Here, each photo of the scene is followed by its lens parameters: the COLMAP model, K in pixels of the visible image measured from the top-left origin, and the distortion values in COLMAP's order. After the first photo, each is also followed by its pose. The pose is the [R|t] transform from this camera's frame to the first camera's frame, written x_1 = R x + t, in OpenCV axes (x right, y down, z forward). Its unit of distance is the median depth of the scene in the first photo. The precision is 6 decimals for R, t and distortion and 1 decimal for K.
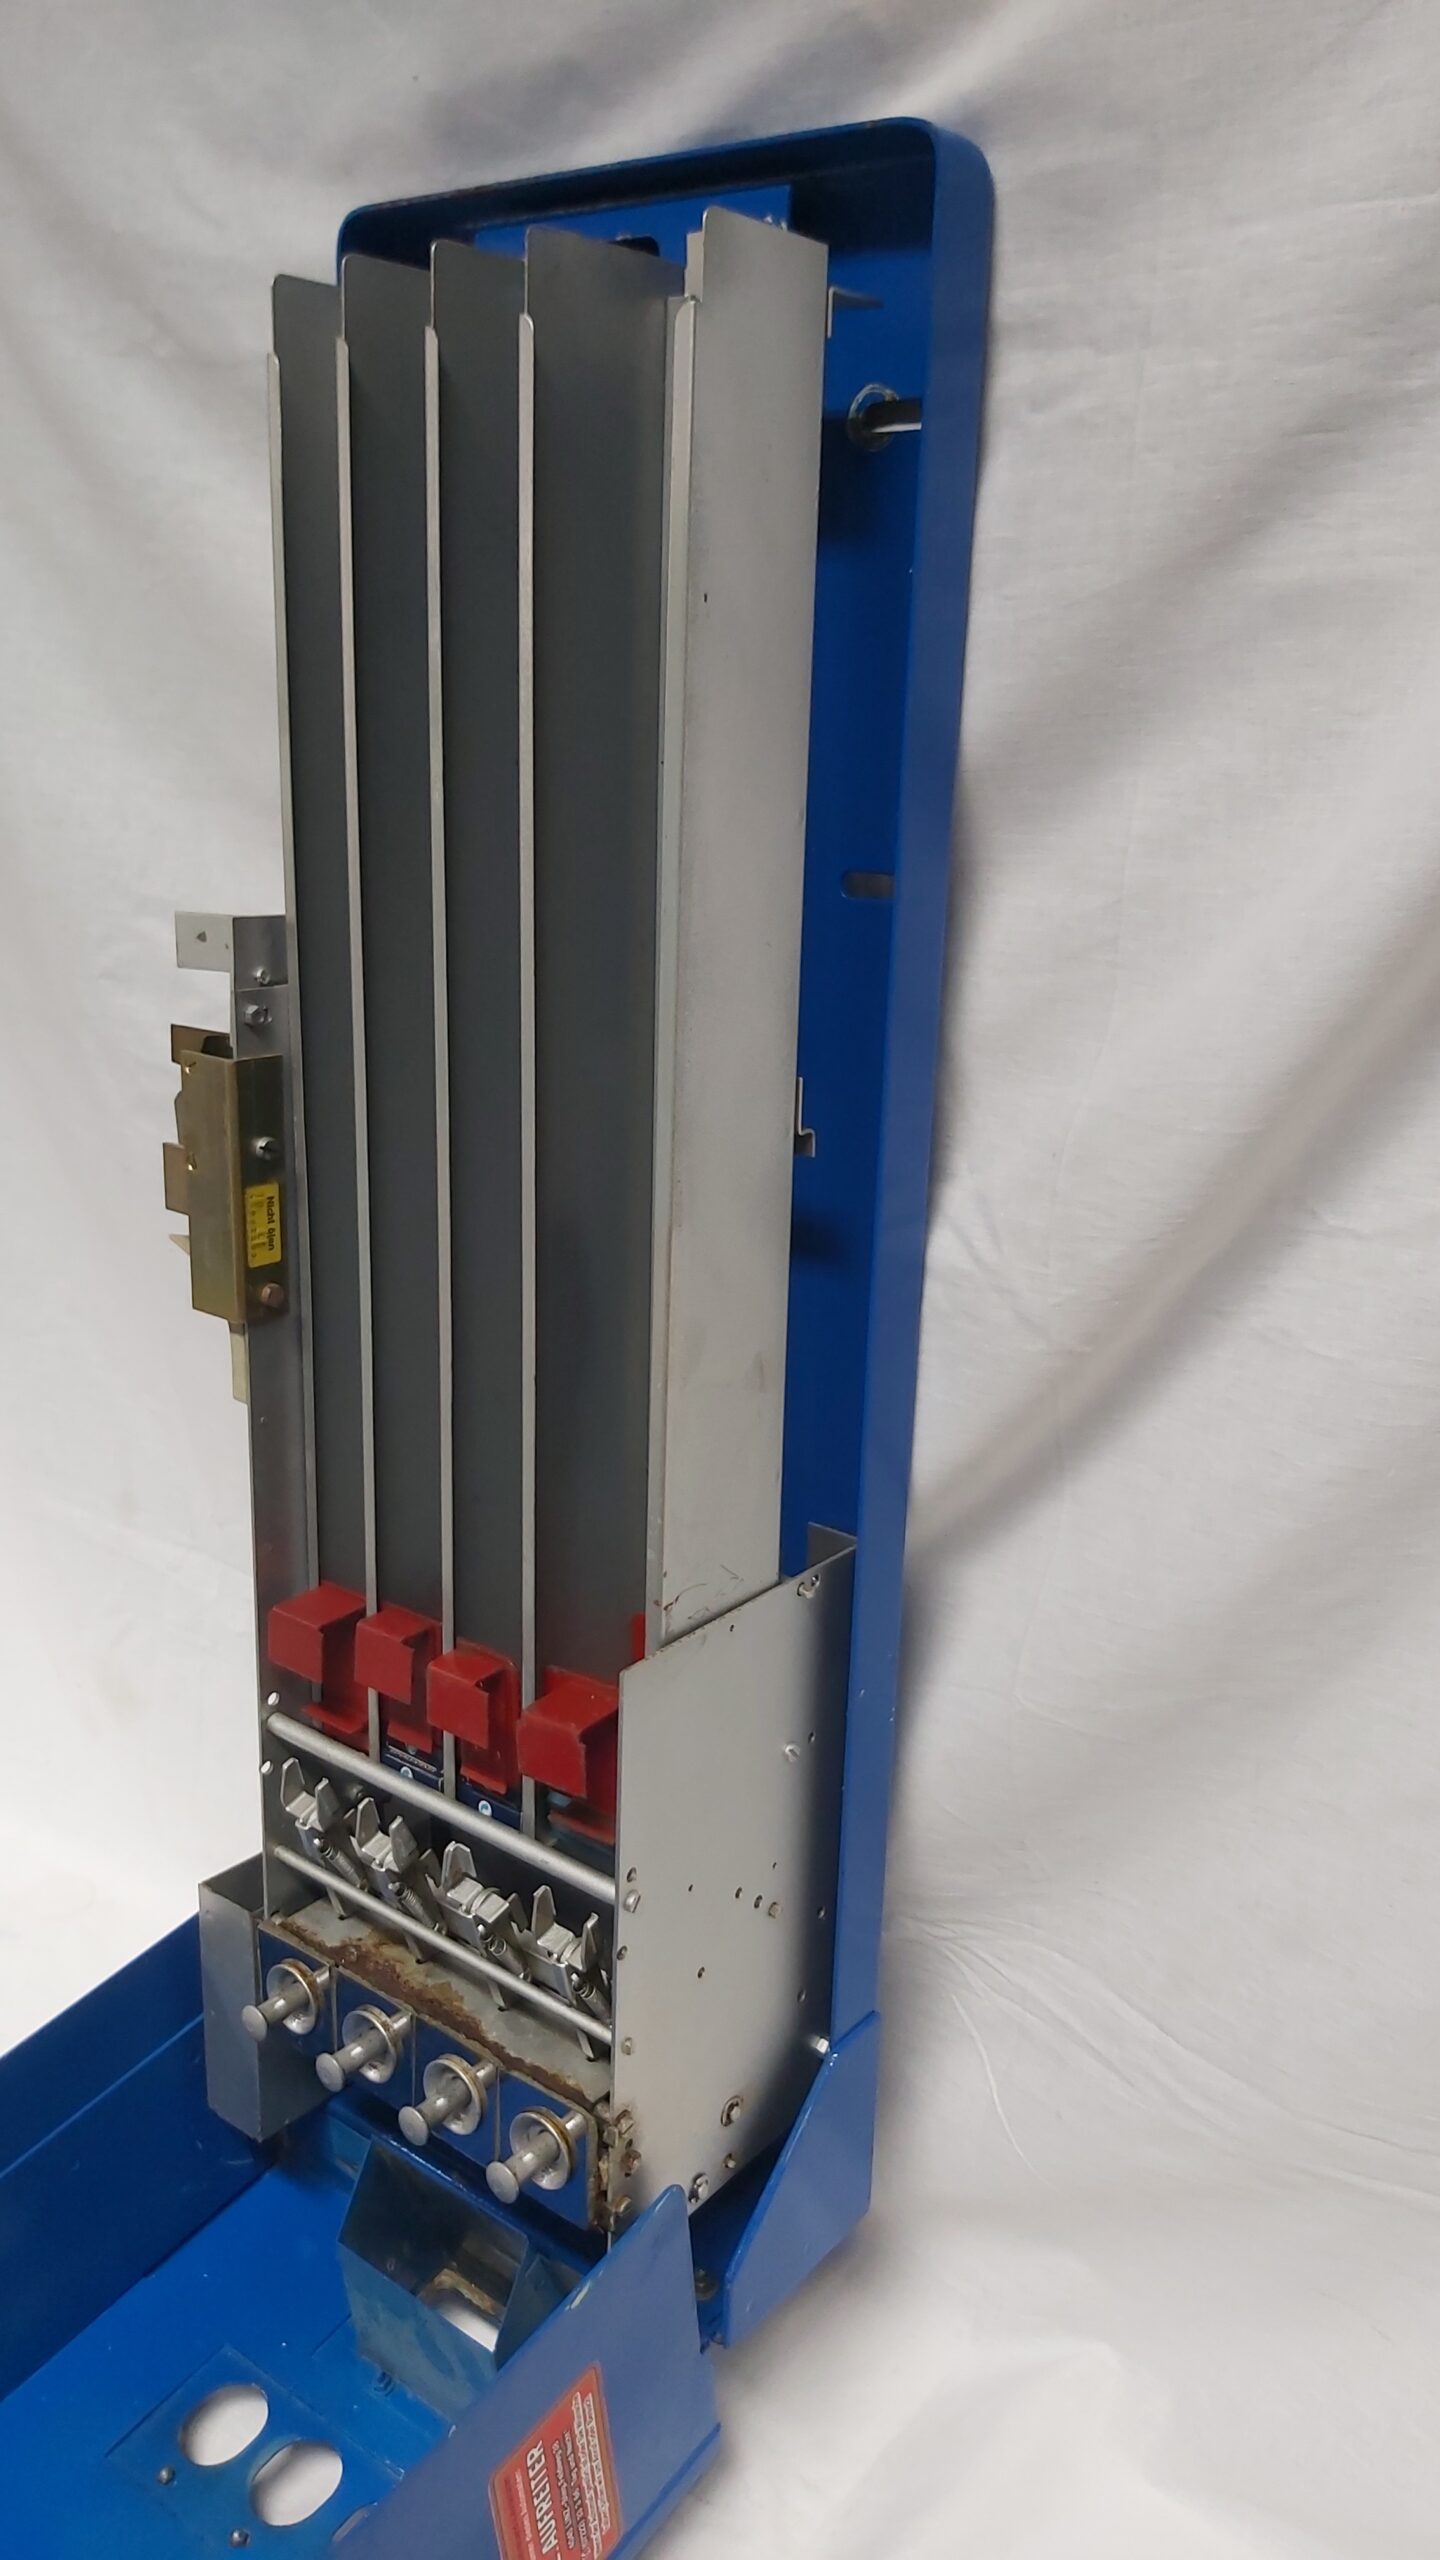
lens RADIAL K [[1997.5, 0, 720.0], [0, 1997.5, 1280.0], [0, 0, 1]] dist [0.050036, -0.116333]
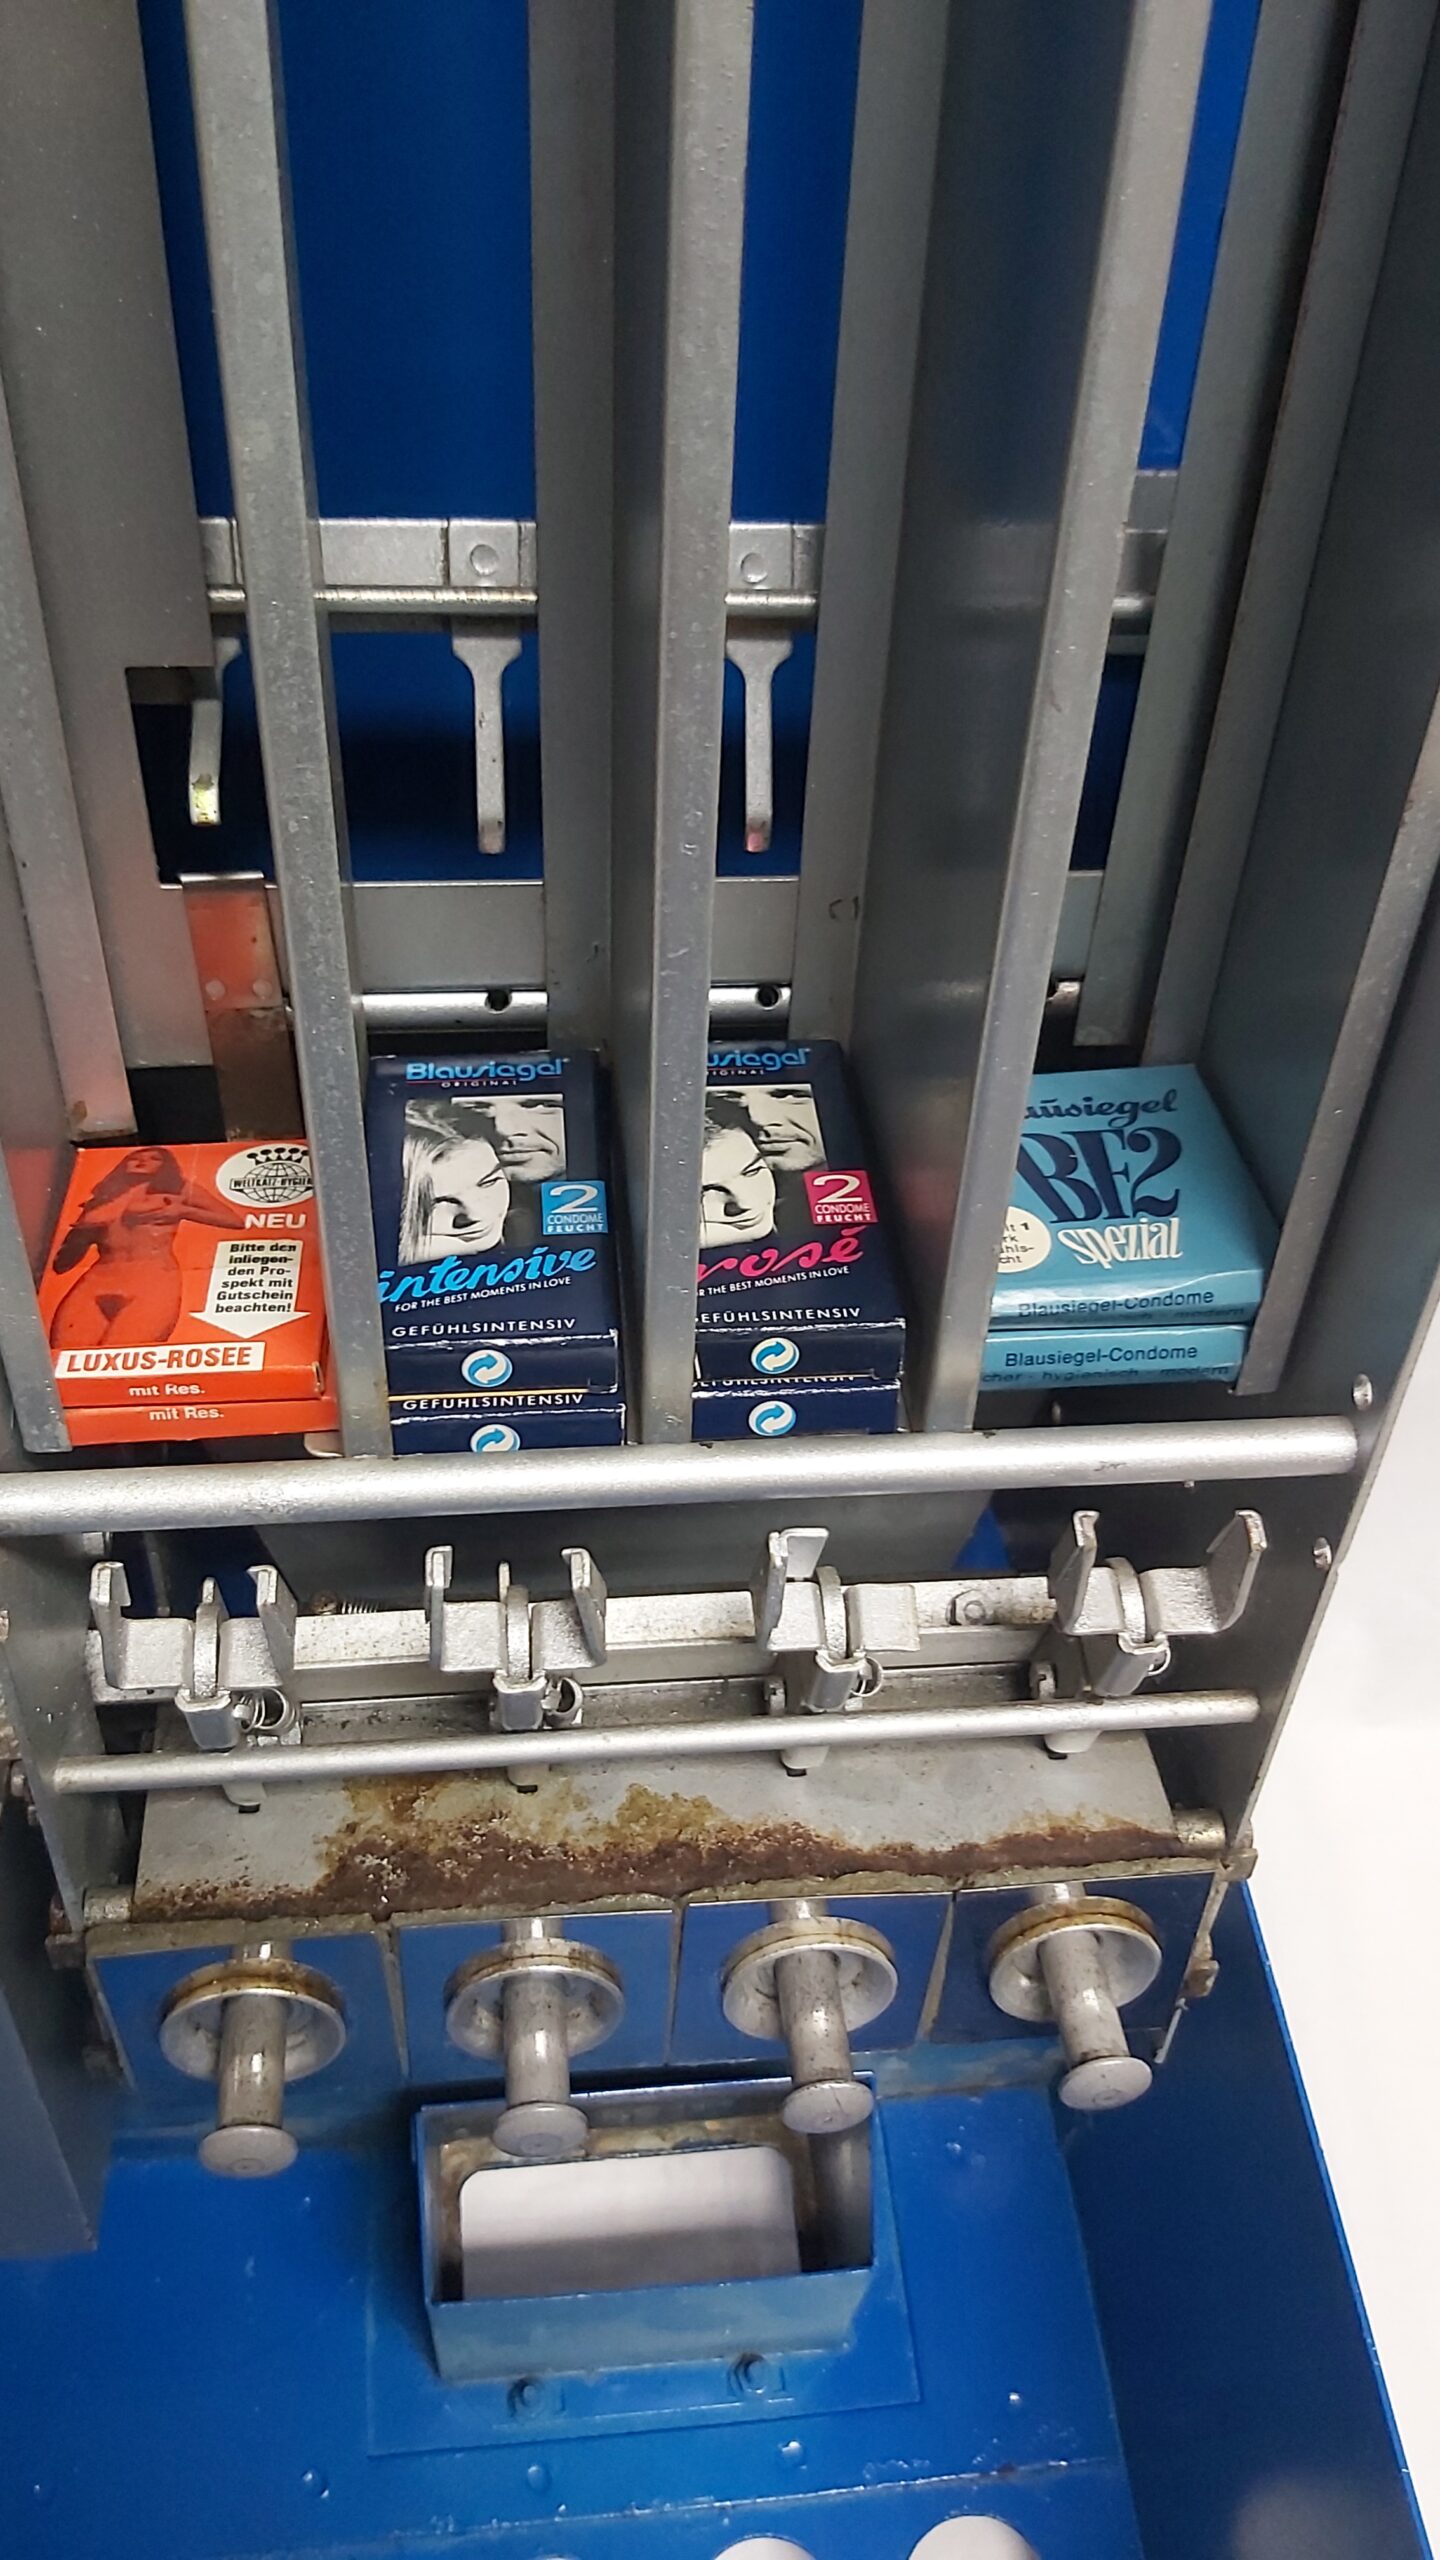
lens RADIAL K [[2011.0, 0, 720.0], [0, 2011.0, 1280.0], [0, 0, 1]] dist [0.089213, -0.228598]
pose [[0.715726, -0.450012, 0.534065, -0.353530], [0.174715, 0.855778, 0.486948, 0.057981], [-0.676174, -0.255212, 0.691126, 0.832773]]
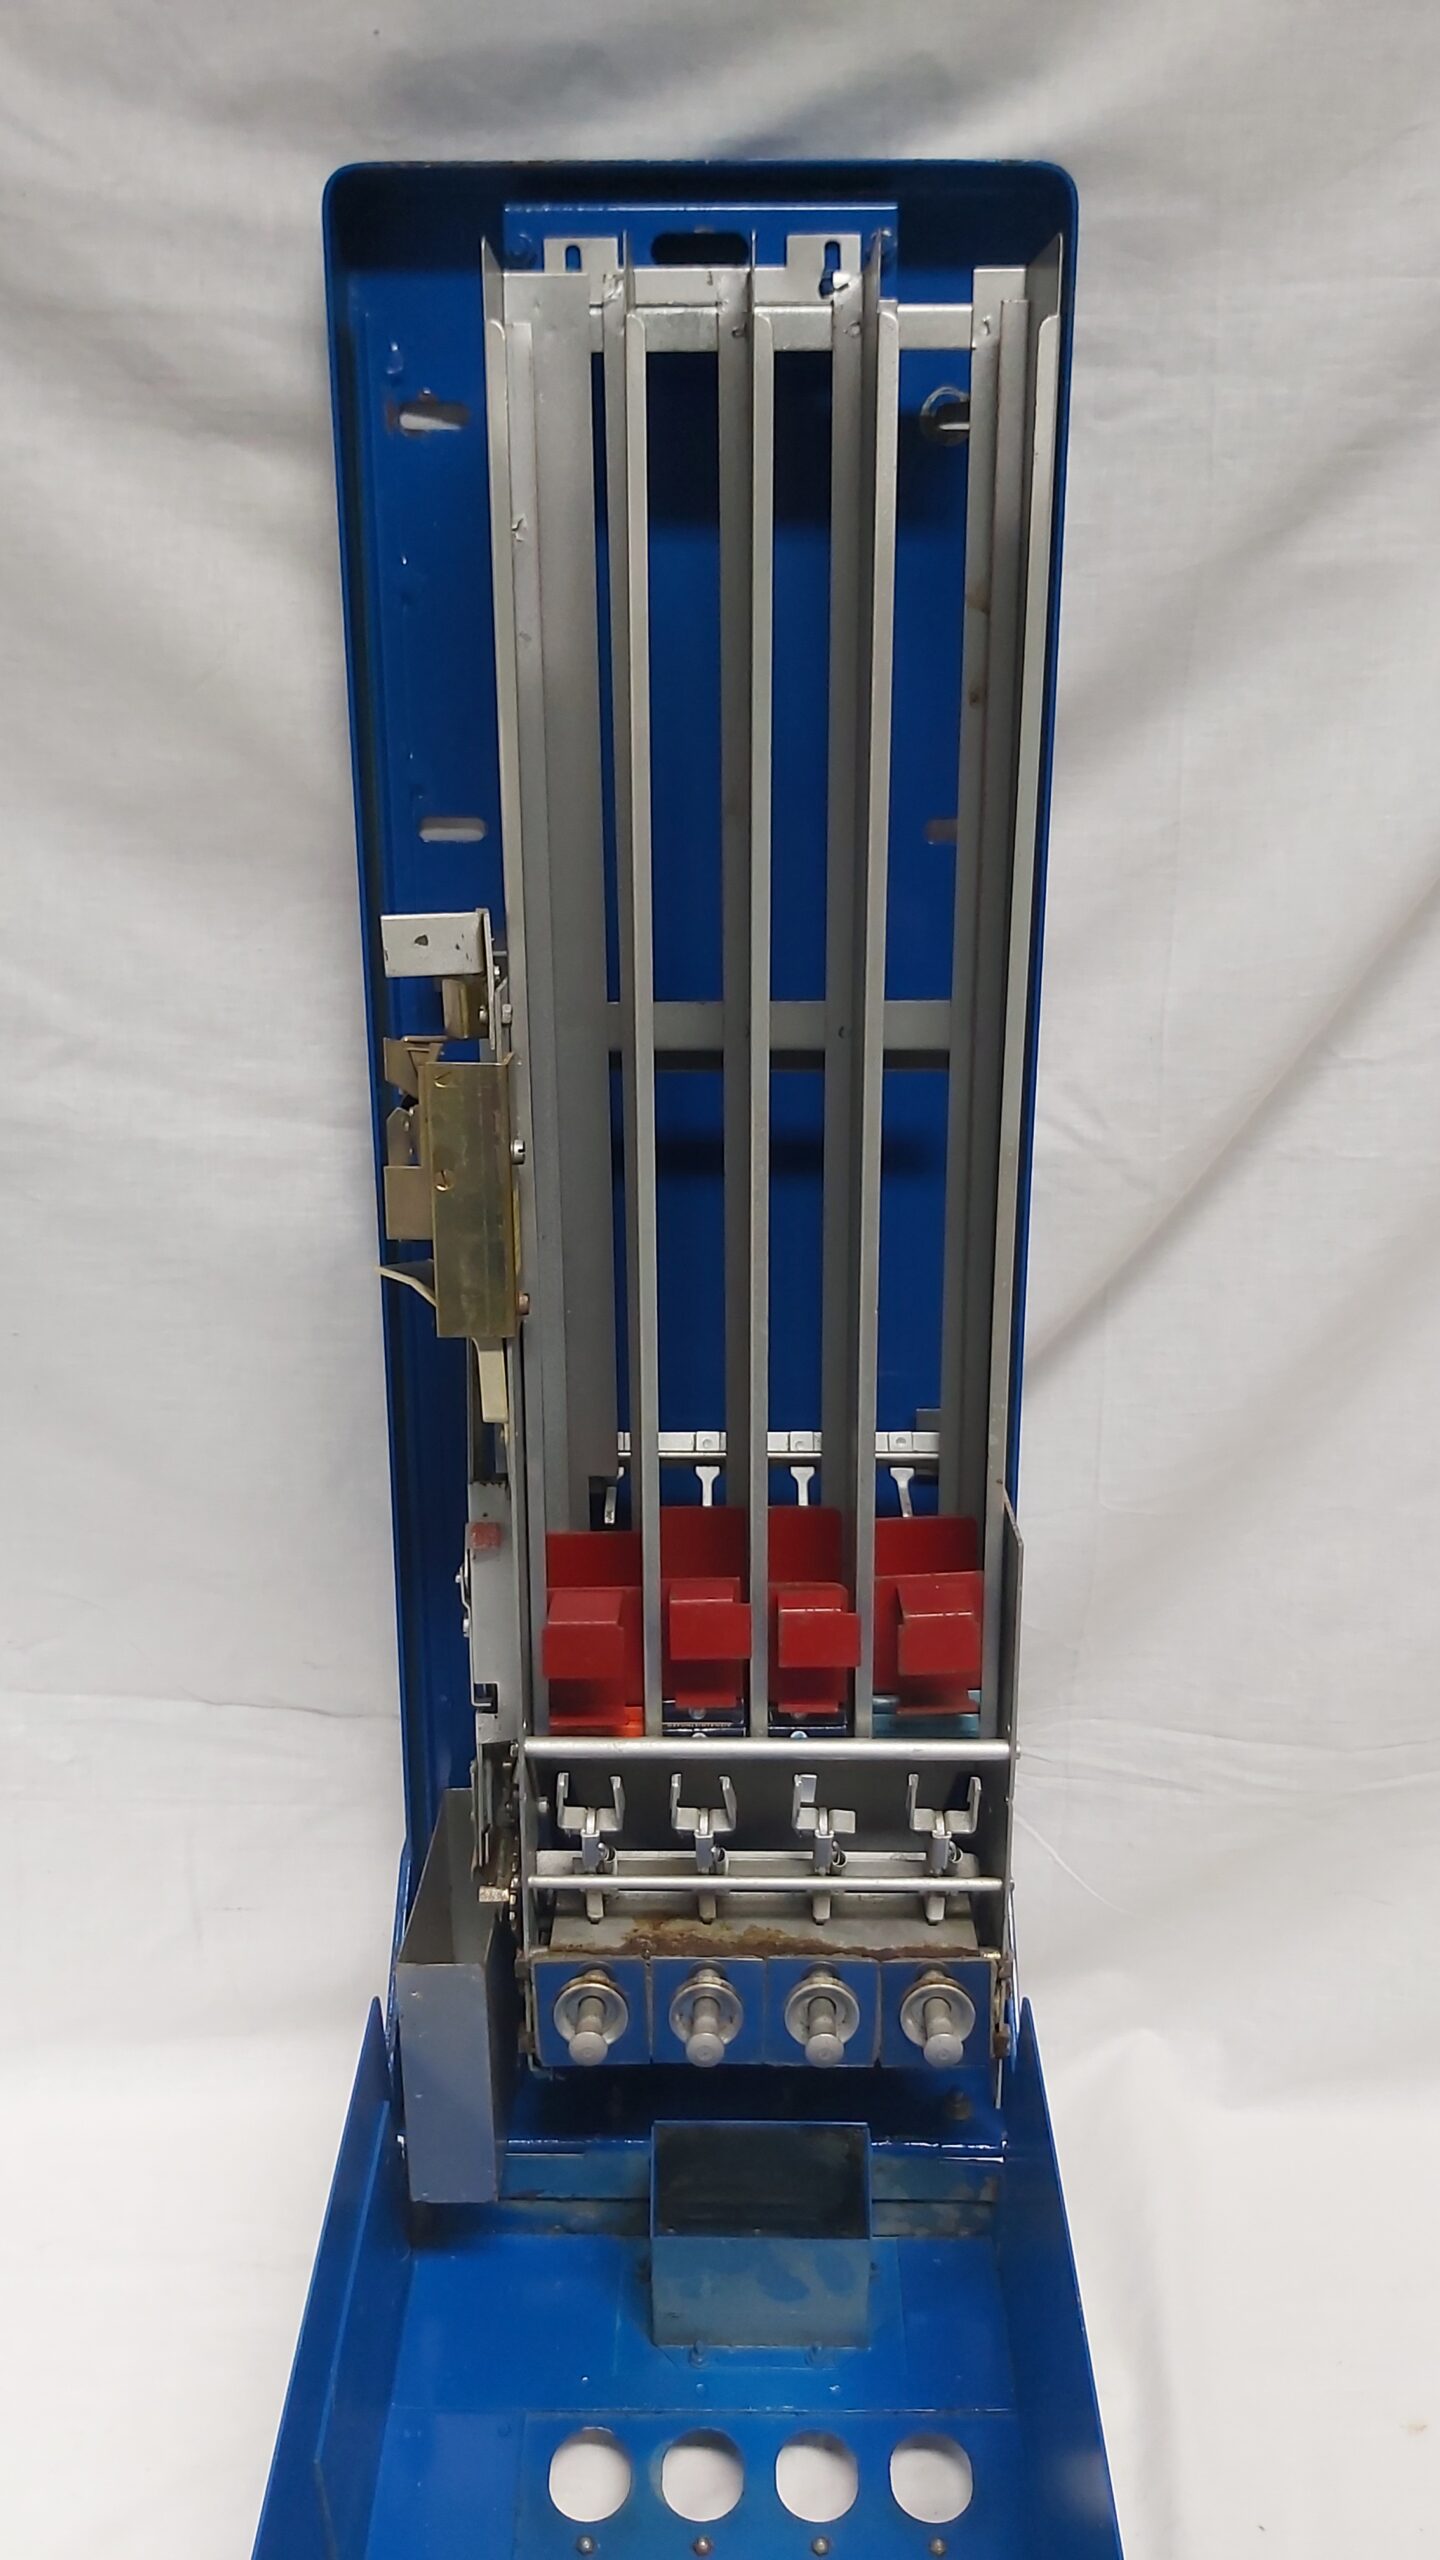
lens RADIAL K [[1997.5, 0, 720.0], [0, 1997.5, 1280.0], [0, 0, 1]] dist [0.050036, -0.116333]
pose [[0.793456, -0.202790, 0.573849, -0.780627], [0.196400, 0.977731, 0.073955, -0.062078], [-0.576068, 0.054024, 0.815615, 0.176576]]
